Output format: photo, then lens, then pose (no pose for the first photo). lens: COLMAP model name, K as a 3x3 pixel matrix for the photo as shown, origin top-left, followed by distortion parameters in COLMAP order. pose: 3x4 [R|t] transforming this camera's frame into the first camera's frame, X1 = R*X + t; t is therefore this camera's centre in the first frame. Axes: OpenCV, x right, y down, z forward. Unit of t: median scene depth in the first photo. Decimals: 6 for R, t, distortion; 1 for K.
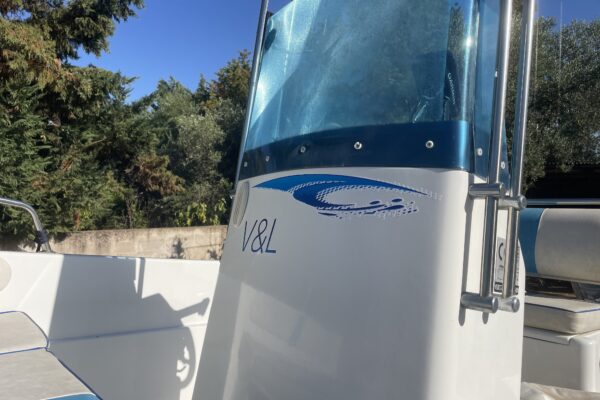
lens RADIAL K [[454.1, 0, 298.0], [0, 454.1, 202.1], [0, 0, 1]] dist [0.091953, -0.118436]
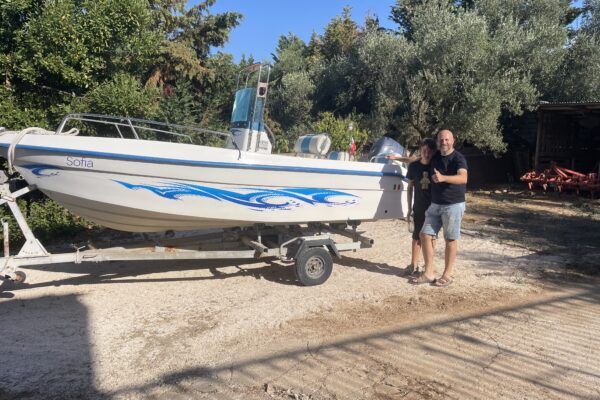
lens RADIAL K [[452.5, 0, 302.9], [0, 452.5, 191.9], [0, 0, 1]] dist [0.095720, -0.117092]
pose [[0.960659, 0.015802, -0.277280, 0.346839], [0.015483, 0.993780, 0.110278, 0.014798], [0.277298, -0.110233, 0.954439, -0.598509]]
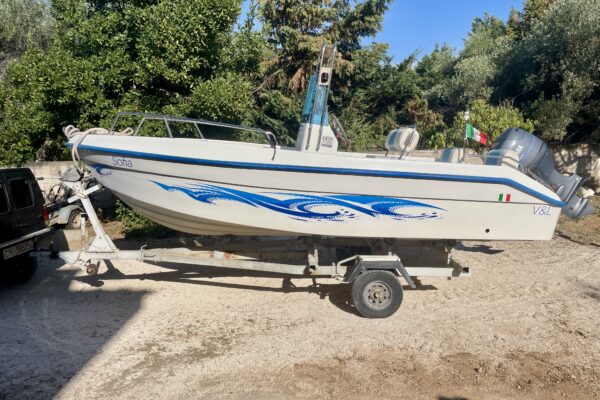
lens RADIAL K [[452.5, 0, 302.9], [0, 452.5, 191.9], [0, 0, 1]] dist [0.095720, -0.117092]
pose [[0.754270, 0.048467, -0.654773, 0.471472], [0.030407, 0.993623, 0.108576, 0.019443], [0.655859, -0.101805, 0.747987, -0.385967]]
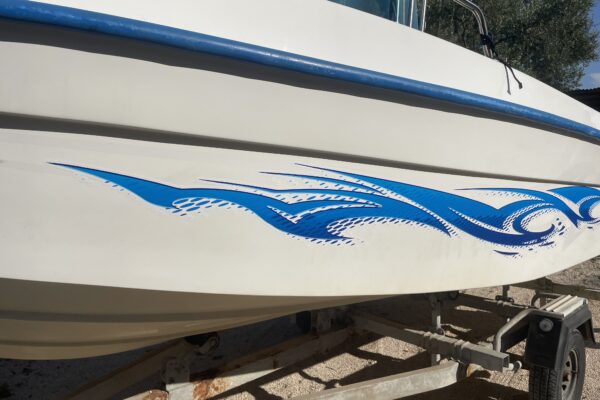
lens RADIAL K [[452.5, 0, 302.9], [0, 452.5, 191.9], [0, 0, 1]] dist [0.095720, -0.117092]
pose [[0.999239, -0.031729, 0.022704, -0.027106], [0.029681, 0.995900, 0.085451, 0.062757], [-0.025322, -0.084712, 0.996084, -0.187531]]
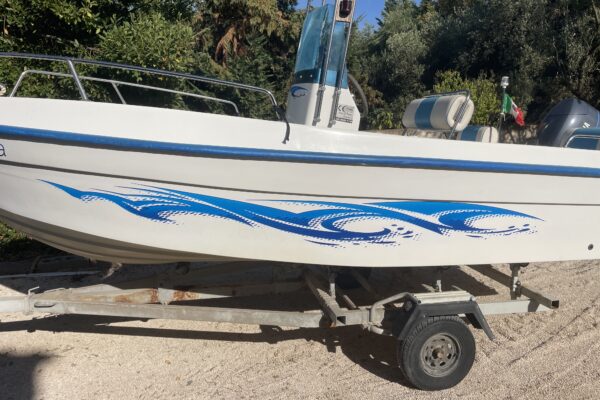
lens RADIAL K [[452.5, 0, 302.9], [0, 452.5, 191.9], [0, 0, 1]] dist [0.095720, -0.117092]
pose [[0.875617, 0.057780, -0.479537, 0.235887], [0.020313, 0.987536, 0.156079, 0.024499], [0.482578, -0.146406, 0.863530, -0.256612]]
